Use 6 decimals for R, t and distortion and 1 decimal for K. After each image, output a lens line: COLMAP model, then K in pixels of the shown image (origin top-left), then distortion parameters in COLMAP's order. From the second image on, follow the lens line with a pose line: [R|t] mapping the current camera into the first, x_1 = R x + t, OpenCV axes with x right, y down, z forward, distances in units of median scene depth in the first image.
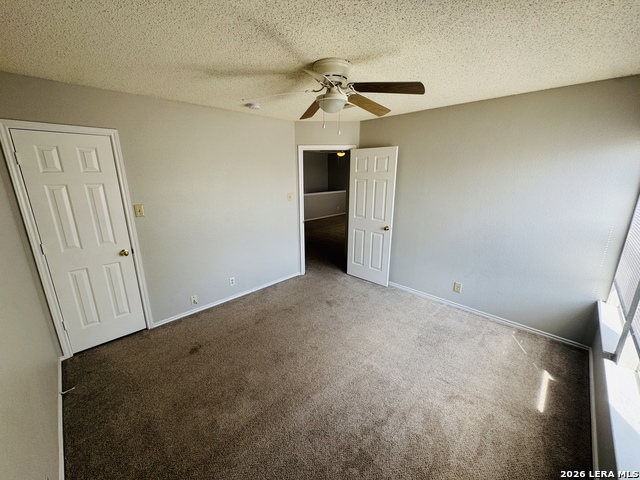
lens RADIAL K [[256.8, 0, 319.2], [0, 256.8, 238.8], [0, 0, 1]] dist [-0.004033, 0.000691]
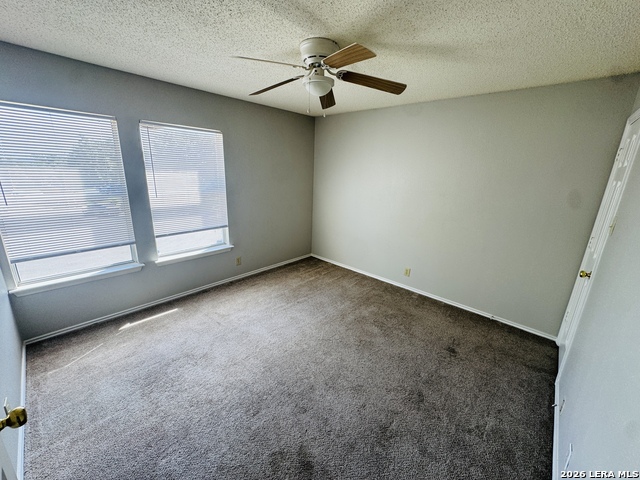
lens RADIAL K [[256.8, 0, 319.2], [0, 256.8, 238.8], [0, 0, 1]] dist [-0.004033, 0.000691]
pose [[-0.998501, -0.021283, -0.050435, 0.073589], [-0.043587, 0.866490, 0.497288, -0.460603], [0.033118, 0.498740, -0.866119, 1.940882]]
